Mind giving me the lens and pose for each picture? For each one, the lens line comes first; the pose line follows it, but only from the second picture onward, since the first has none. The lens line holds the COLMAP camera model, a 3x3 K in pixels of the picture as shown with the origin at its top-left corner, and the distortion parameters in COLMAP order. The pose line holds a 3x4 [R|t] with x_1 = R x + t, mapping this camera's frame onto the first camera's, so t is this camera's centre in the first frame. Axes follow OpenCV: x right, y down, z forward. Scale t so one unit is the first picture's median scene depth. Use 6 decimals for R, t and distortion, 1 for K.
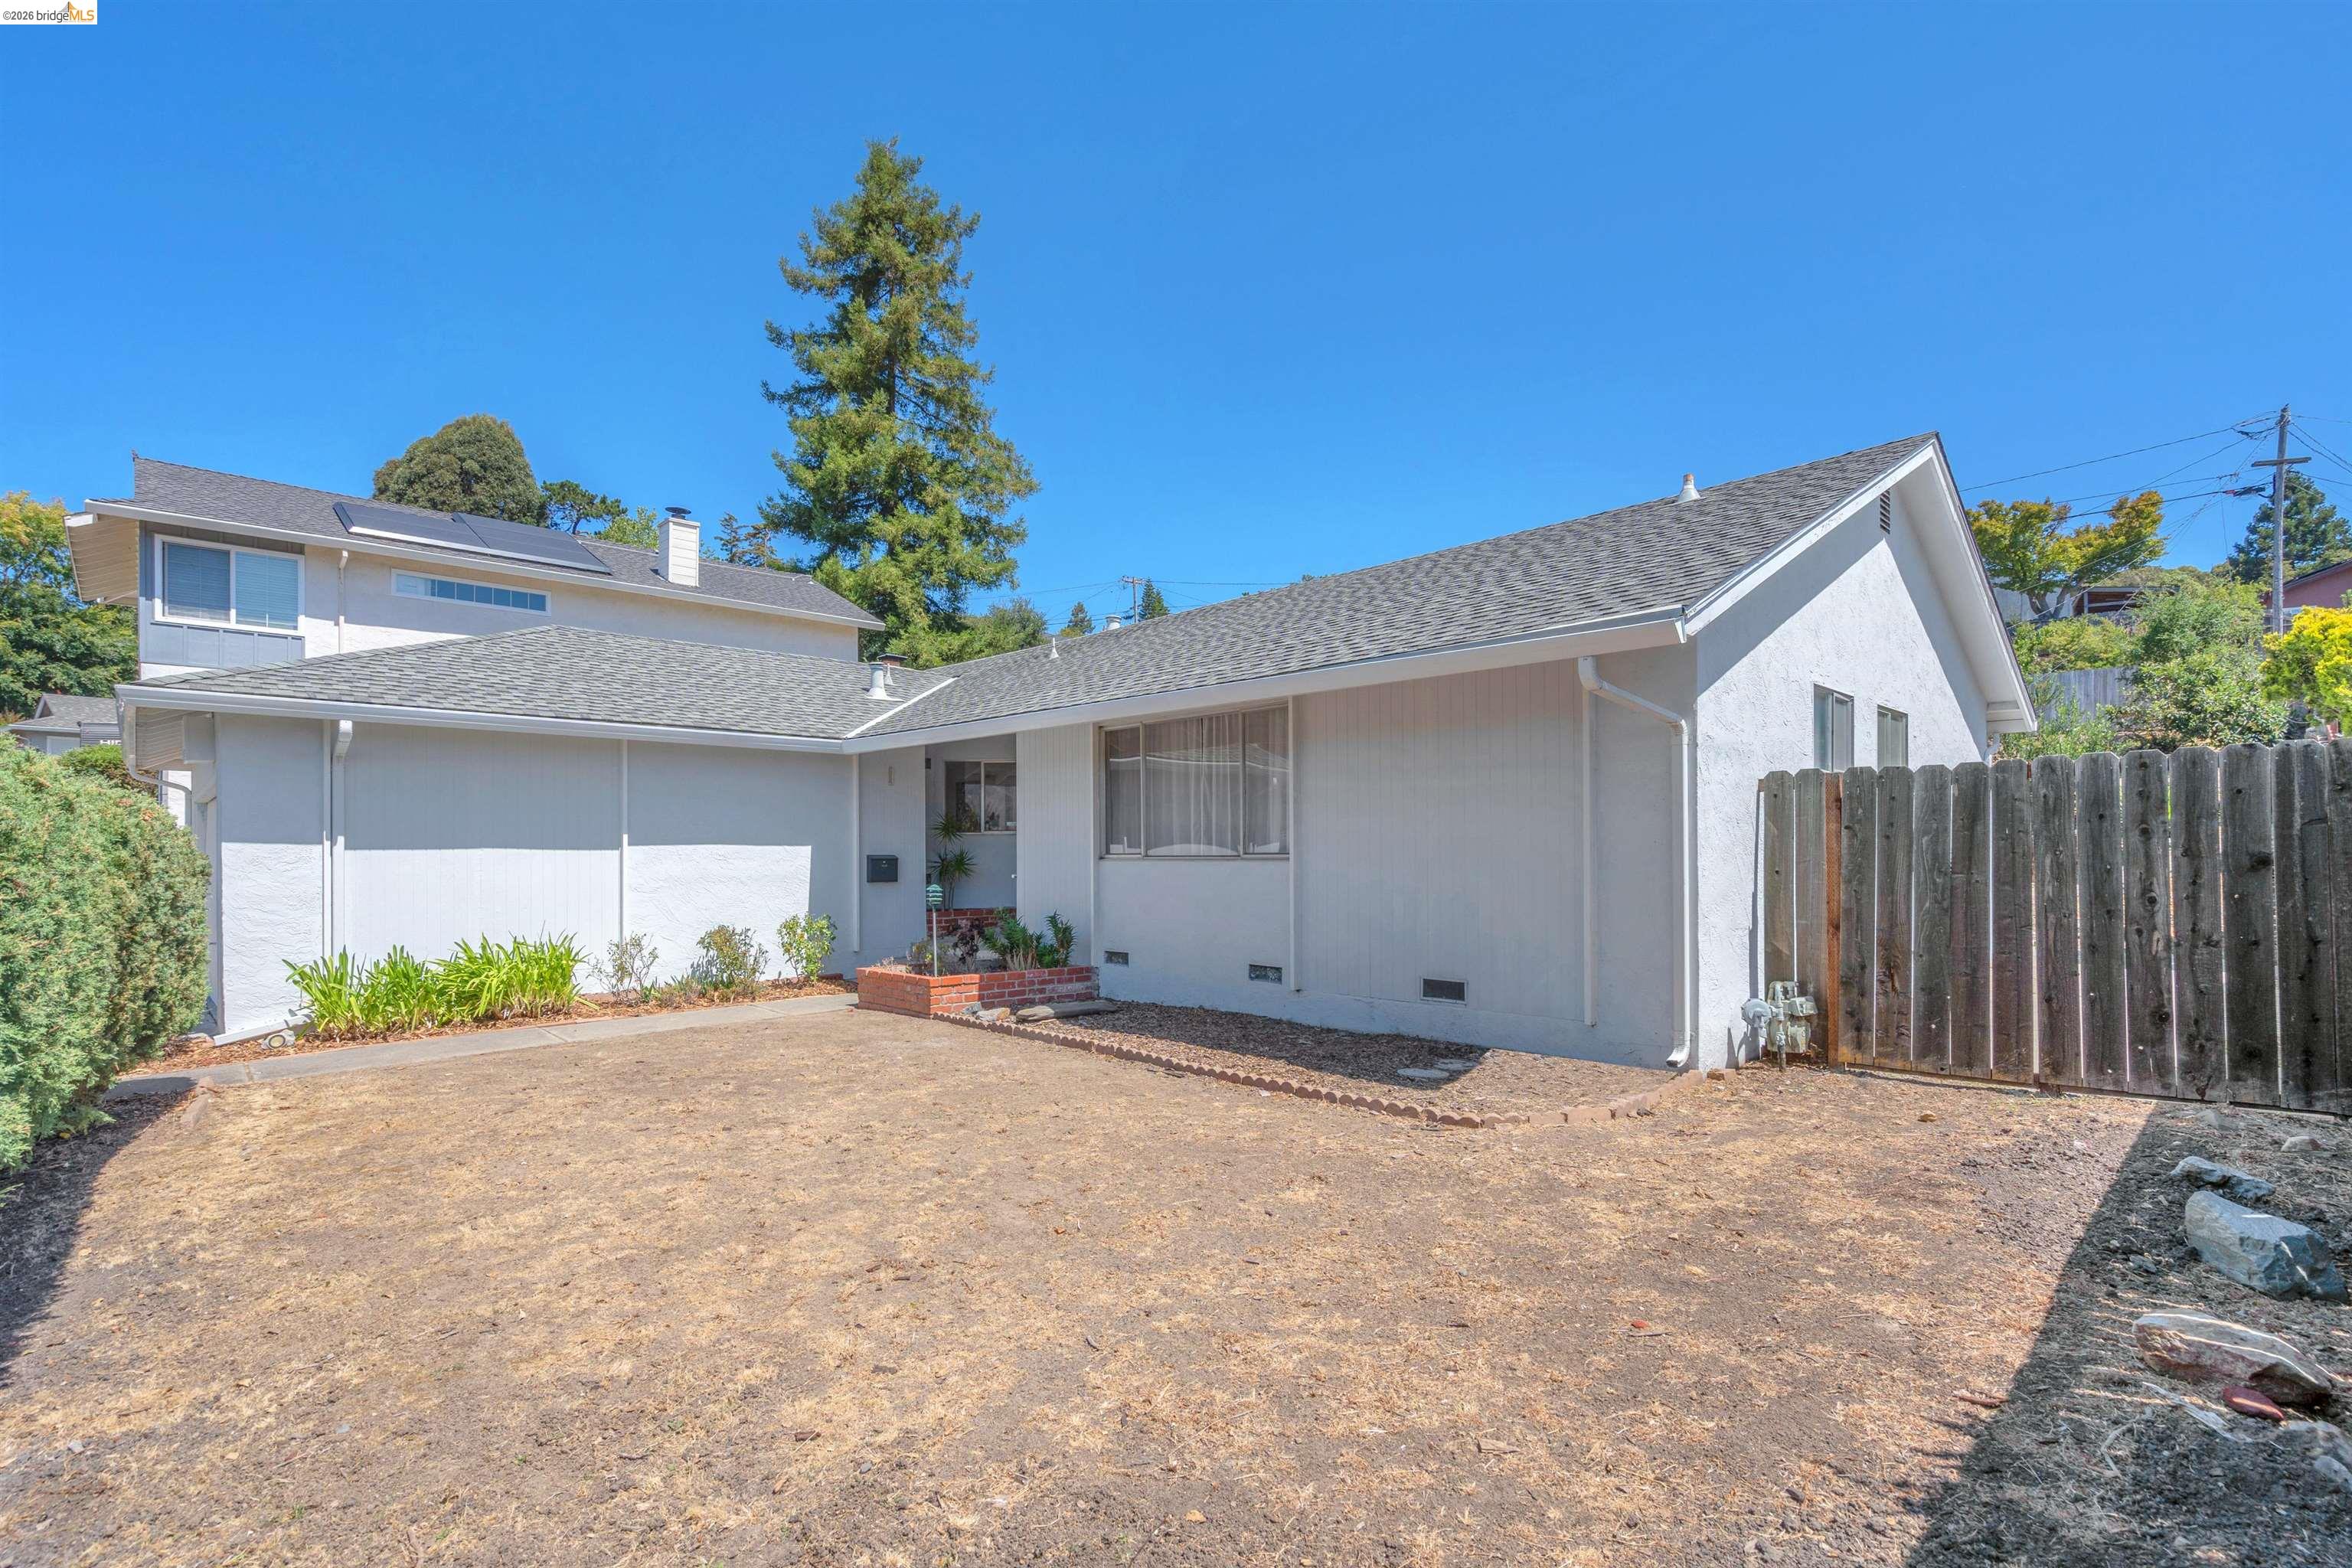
lens RADIAL K [[1064.6, 0, 1174.2], [0, 1064.6, 834.7], [0, 0, 1]] dist [0.000253, 0.000166]
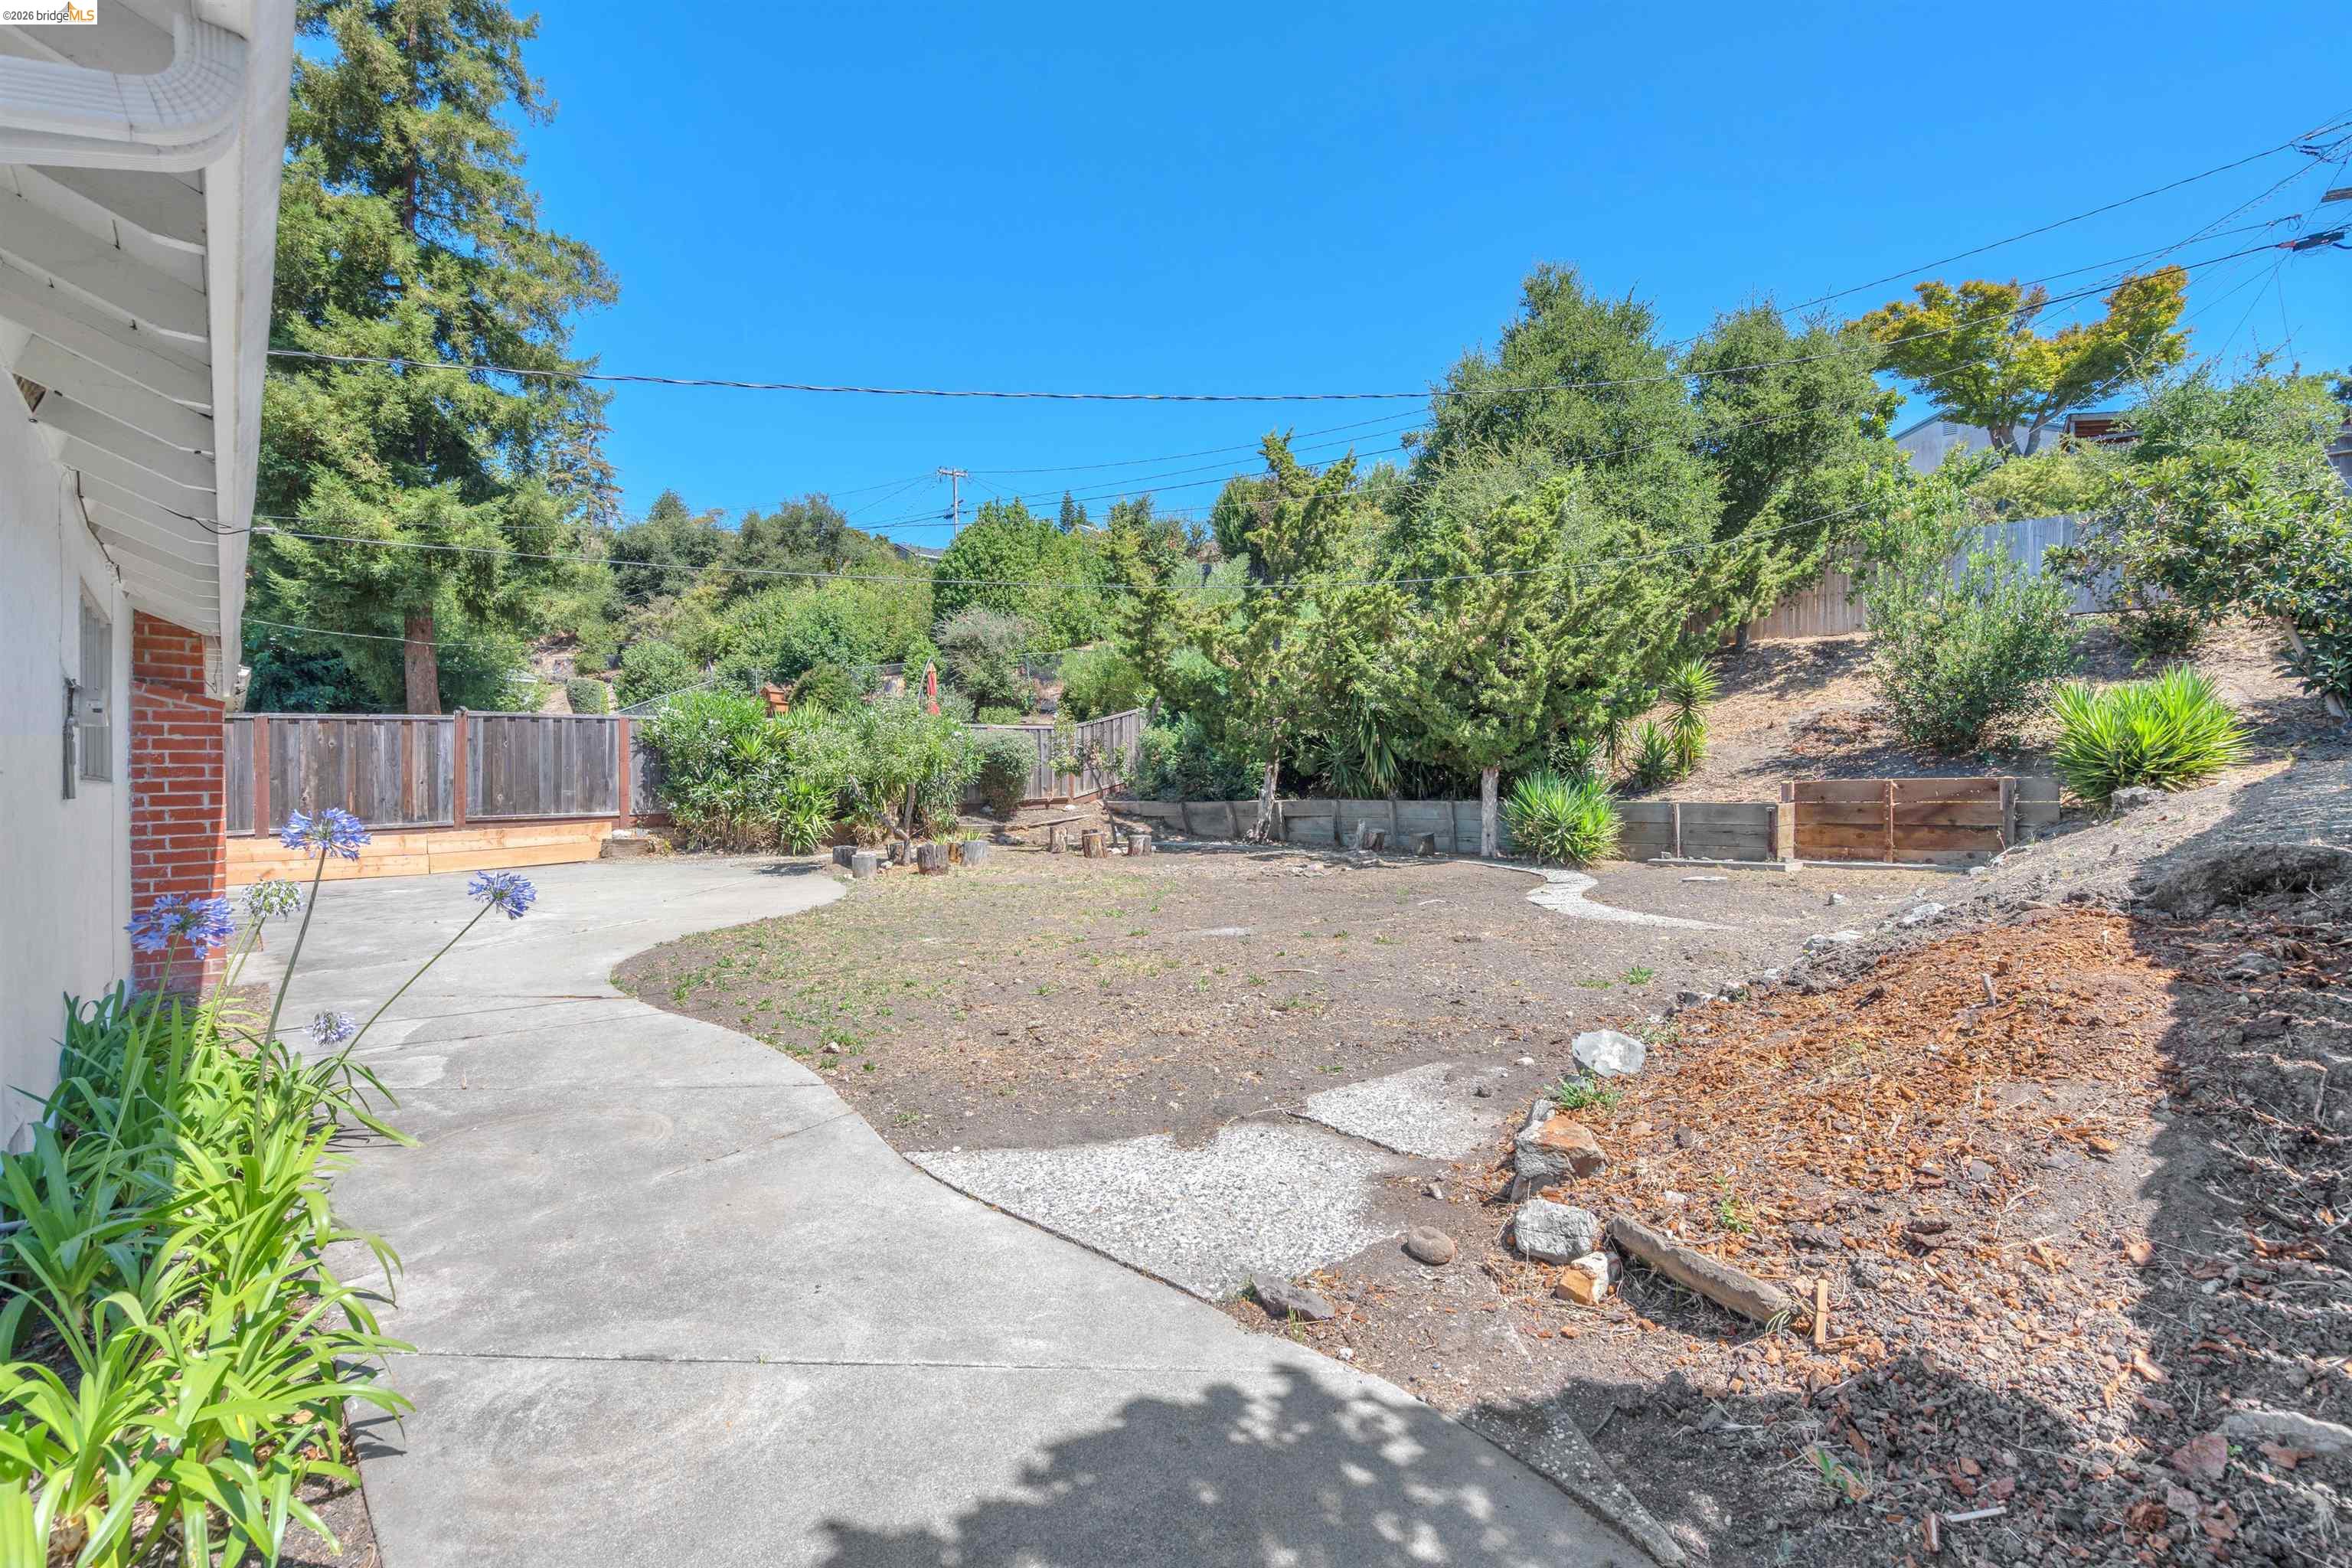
lens RADIAL K [[1054.6, 0, 1176.0], [0, 1054.6, 784.0], [0, 0, 1]] dist [-0.001949, -0.000074]
pose [[0.999481, -0.000704, -0.032214, 0.310868], [0.001331, 0.999810, 0.019460, -0.006663], [0.032194, -0.019492, 0.999292, 0.307877]]
